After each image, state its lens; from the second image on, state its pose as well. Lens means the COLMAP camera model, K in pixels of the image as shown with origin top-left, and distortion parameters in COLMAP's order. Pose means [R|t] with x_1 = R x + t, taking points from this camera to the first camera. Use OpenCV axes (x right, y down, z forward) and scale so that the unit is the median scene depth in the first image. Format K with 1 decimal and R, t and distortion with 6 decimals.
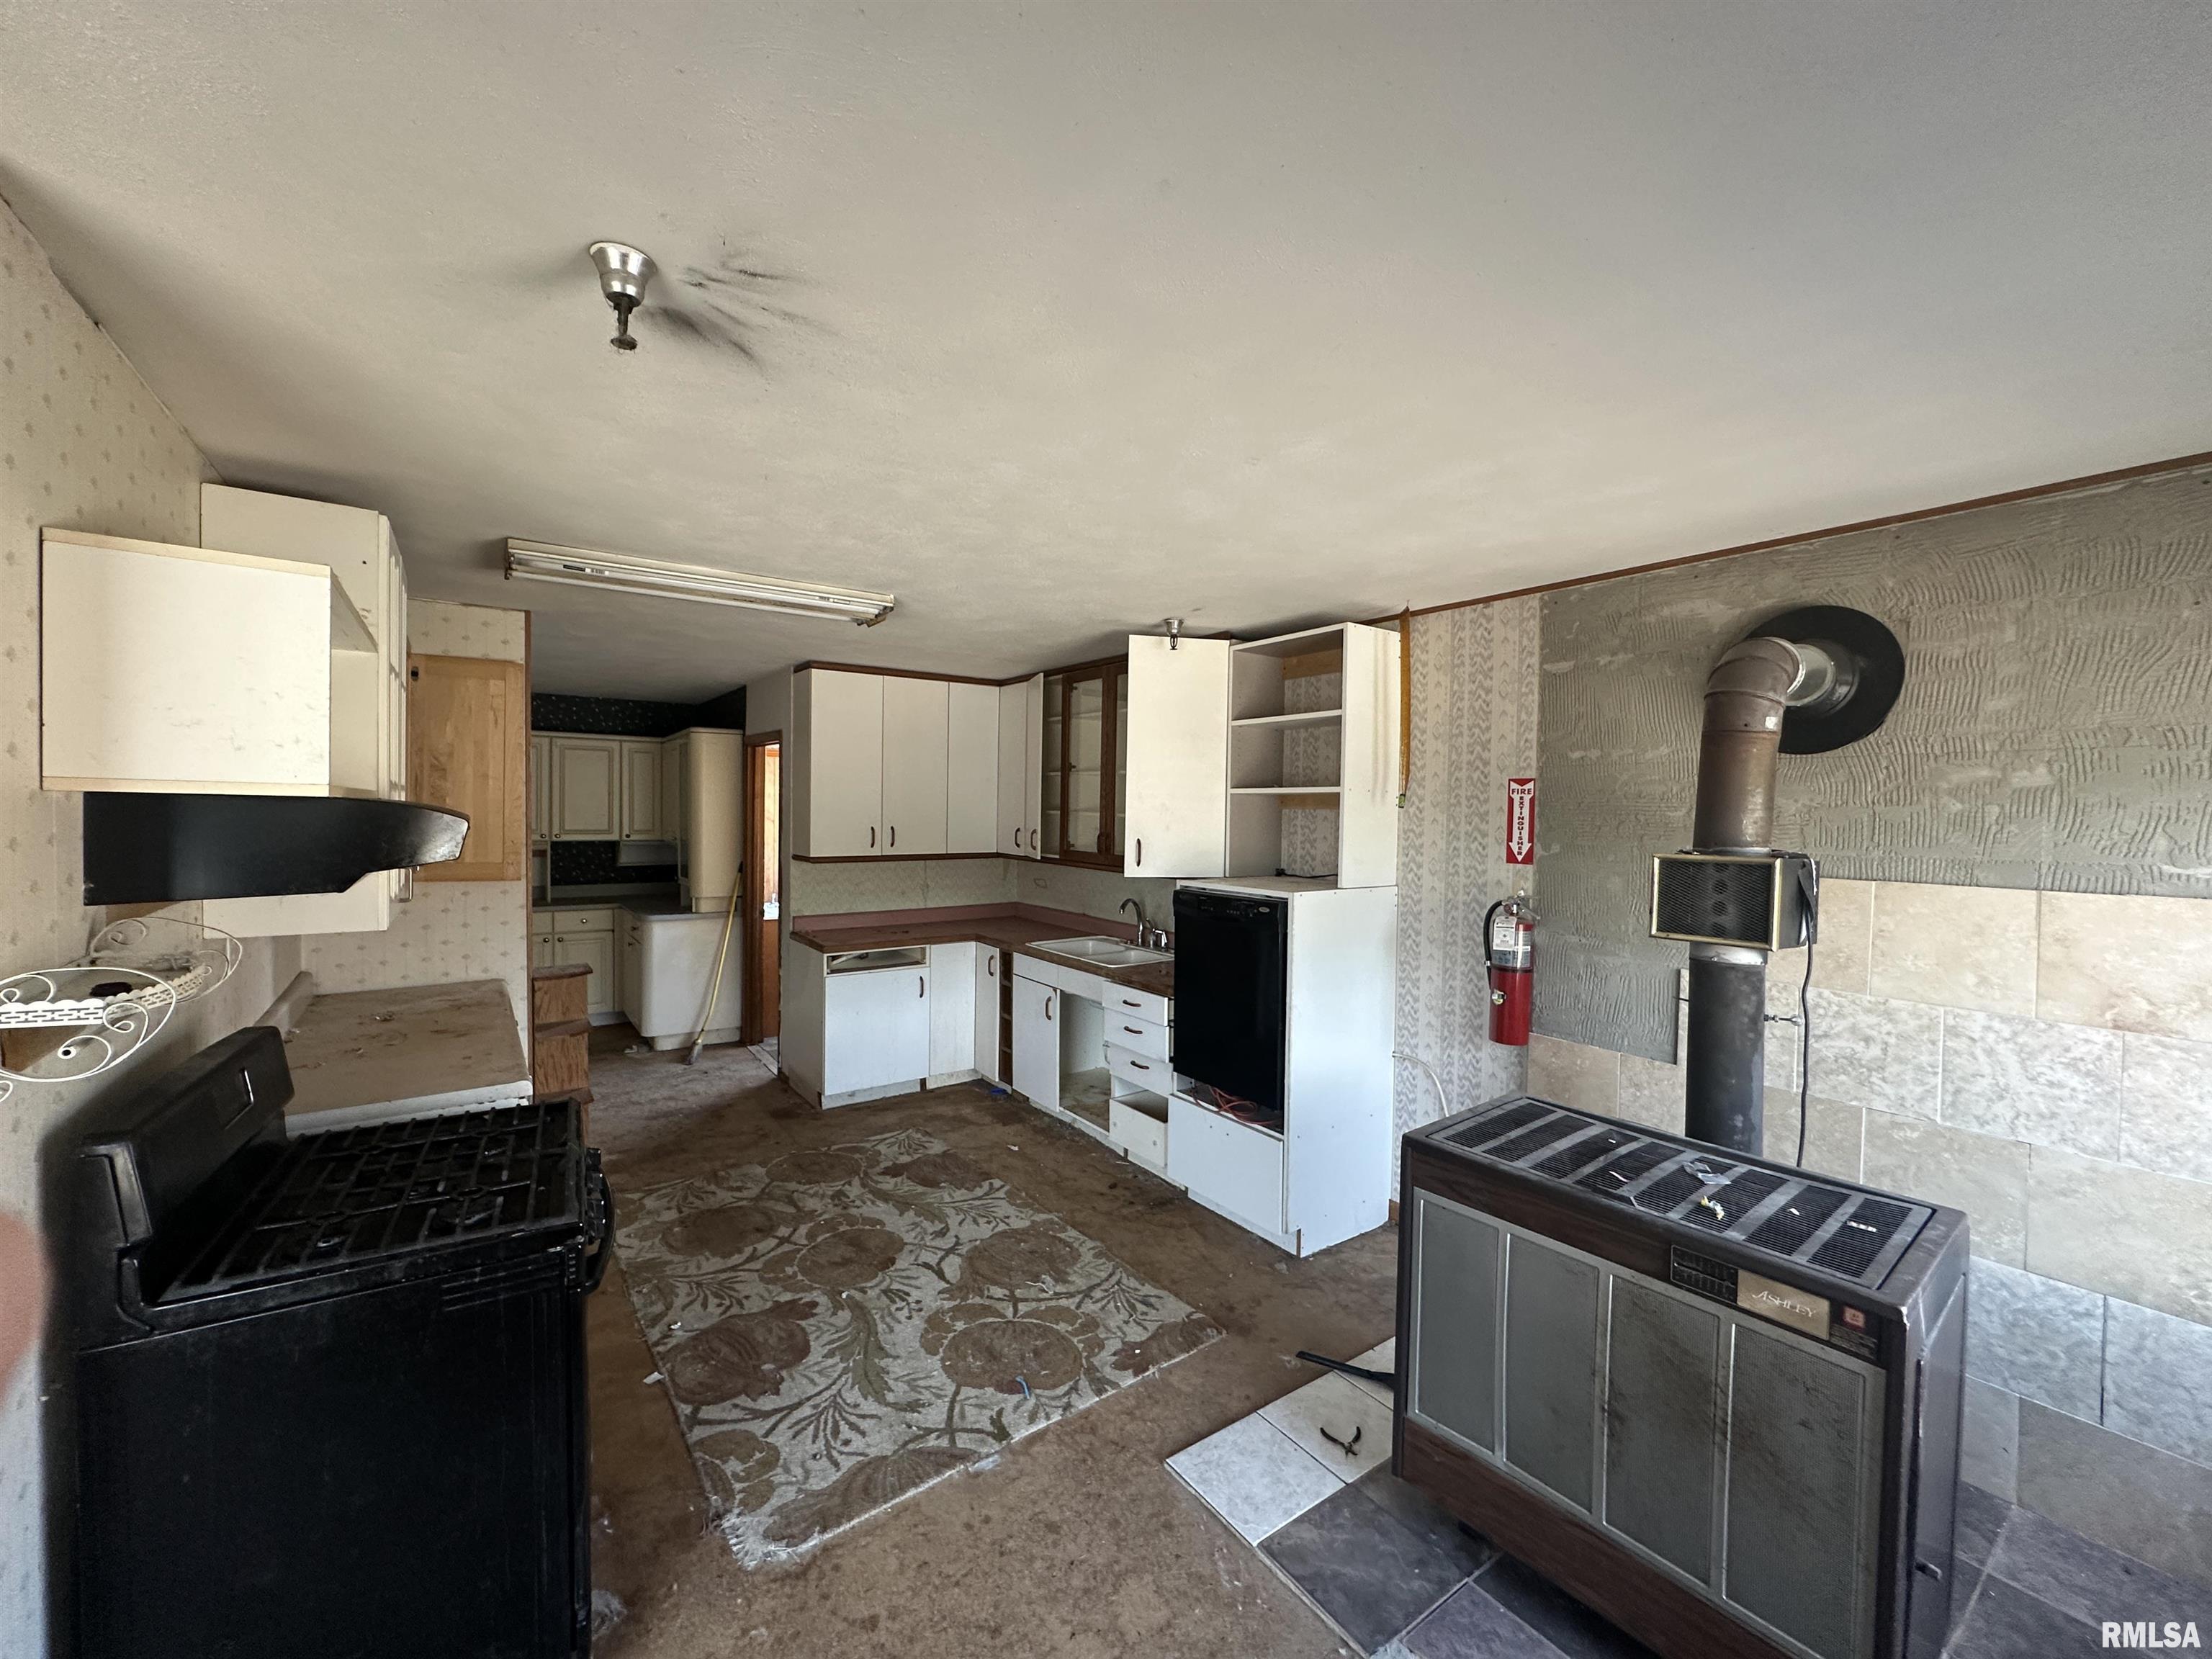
lens RADIAL K [[887.3, 0, 1104.5], [0, 887.3, 830.8], [0, 0, 1]] dist [-0.001744, 0.000858]
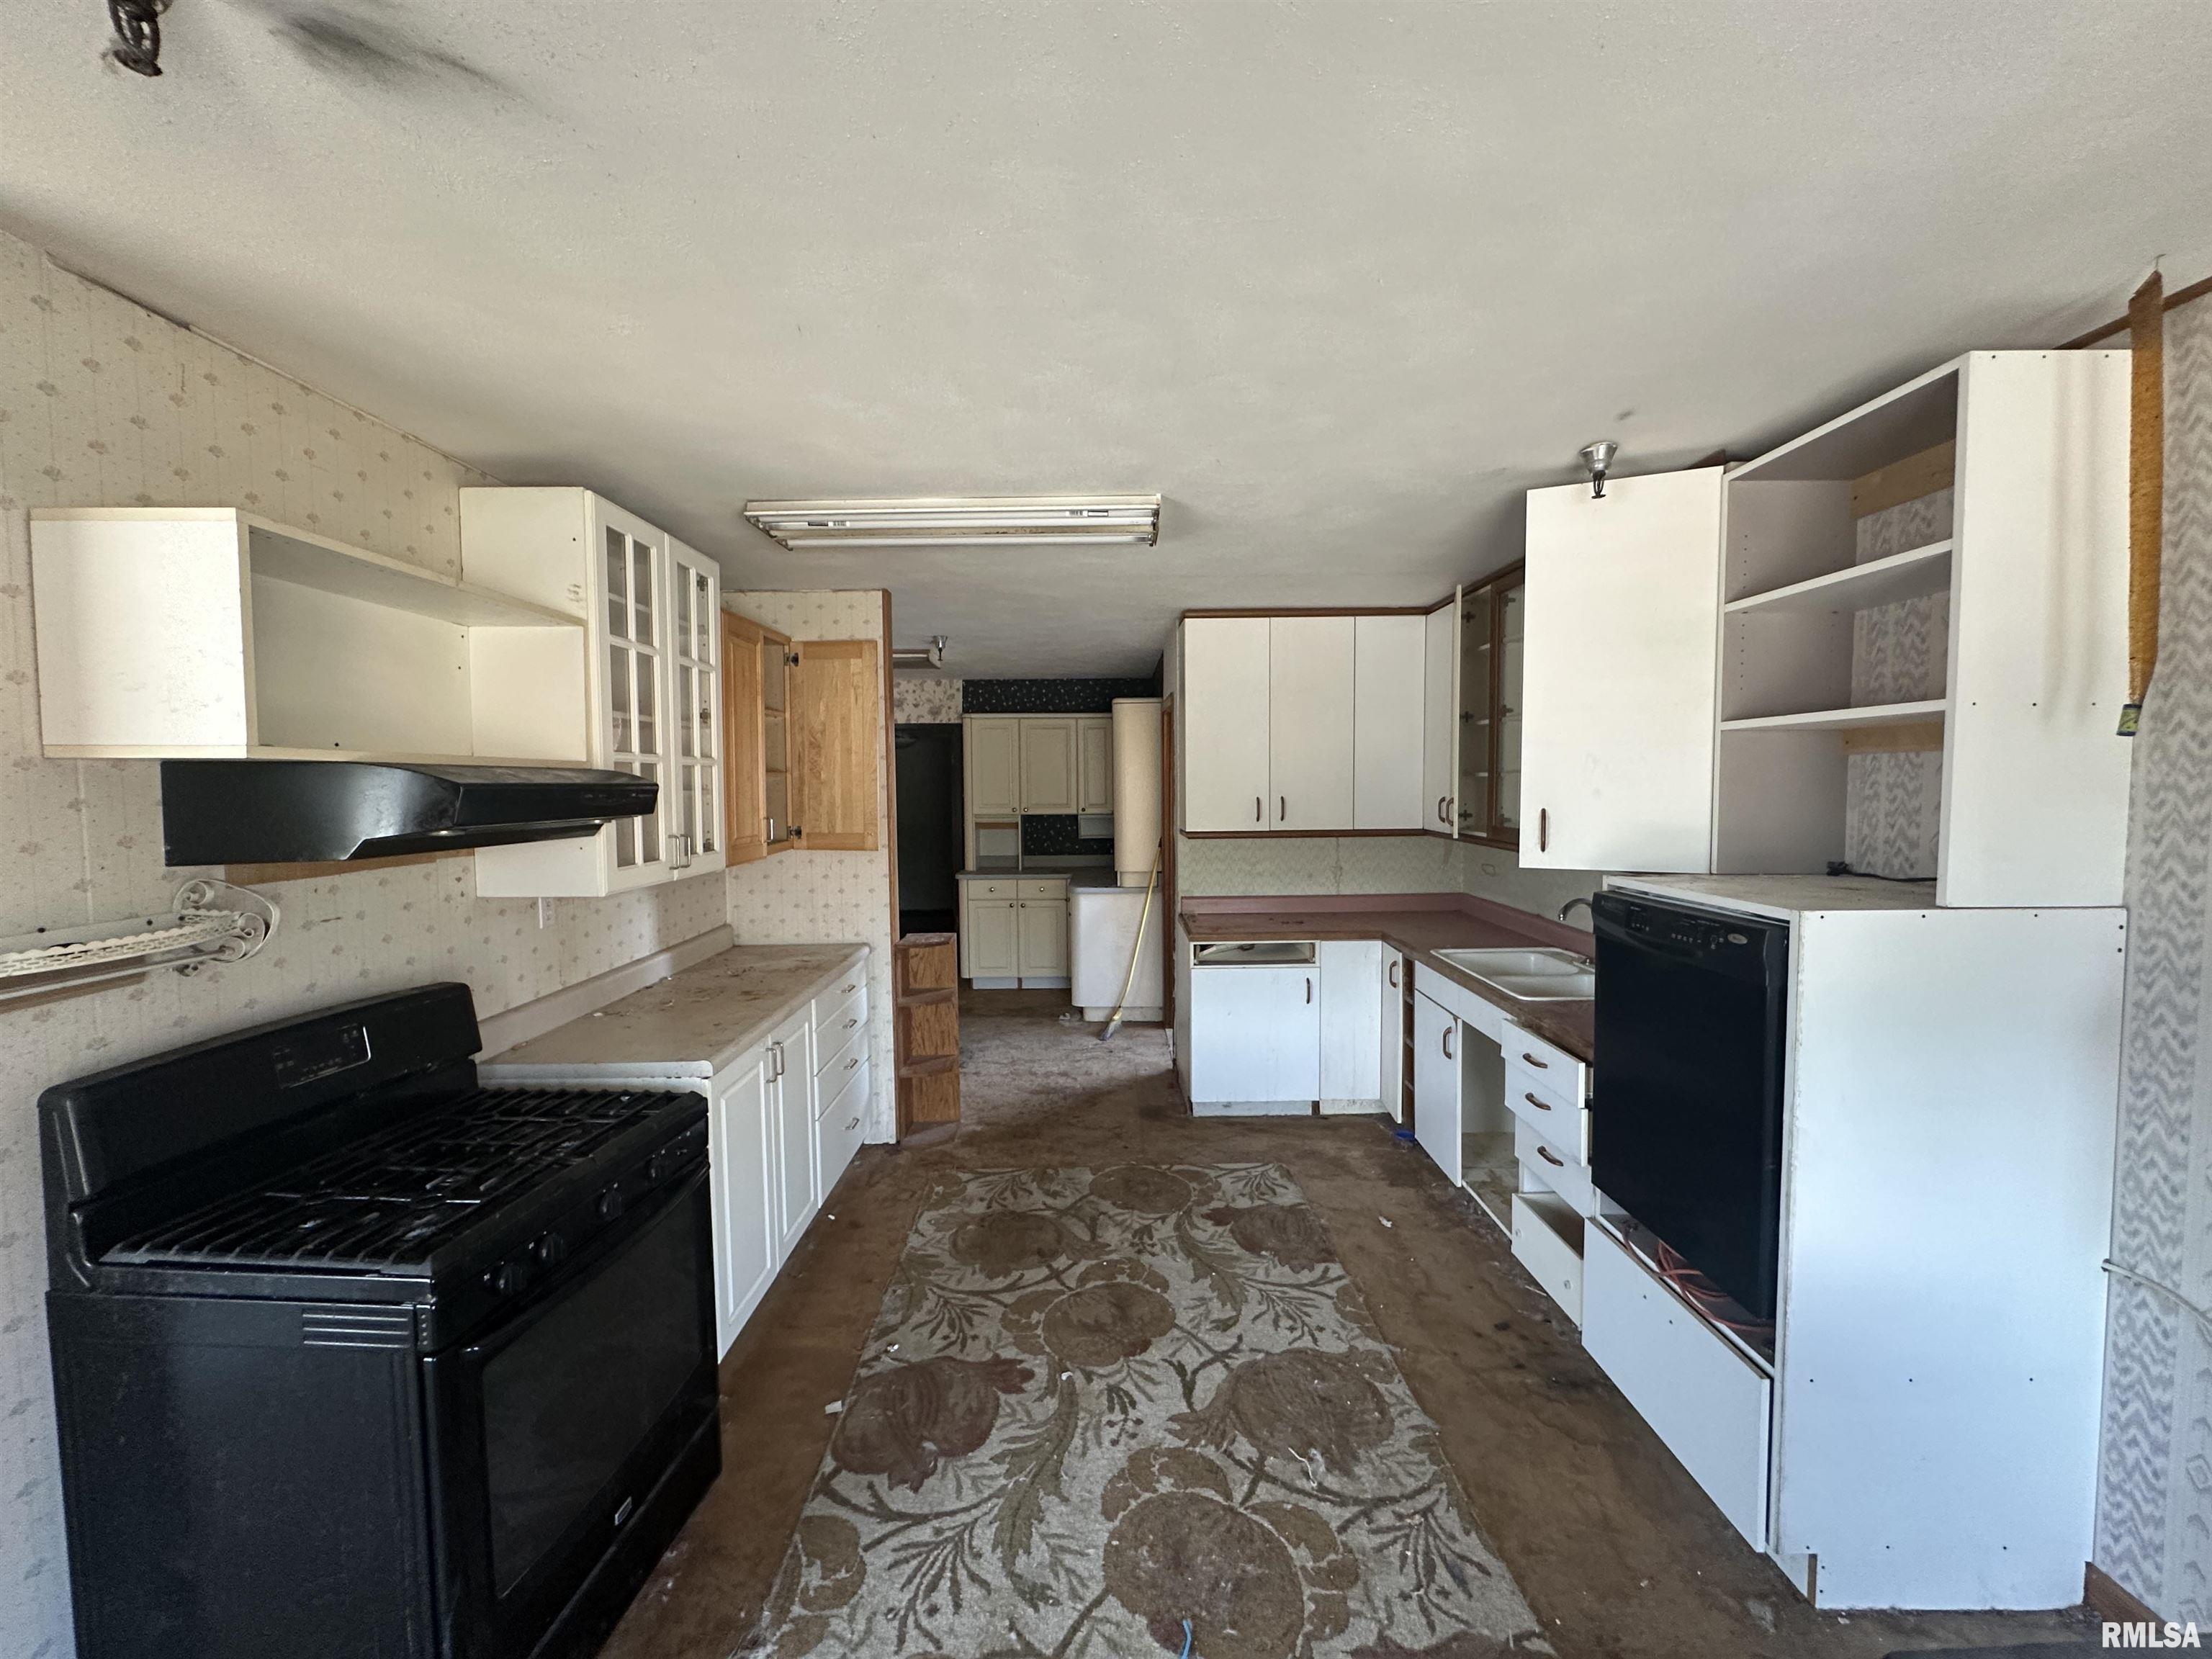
lens RADIAL K [[887.3, 0, 1104.0], [0, 887.3, 829.7], [0, 0, 1]] dist [-0.001744, 0.000858]
pose [[0.813460, 0.010428, -0.581527, 0.162574], [0.004620, 0.999692, 0.024390, 0.007436], [0.581603, -0.022527, 0.813161, 0.310716]]
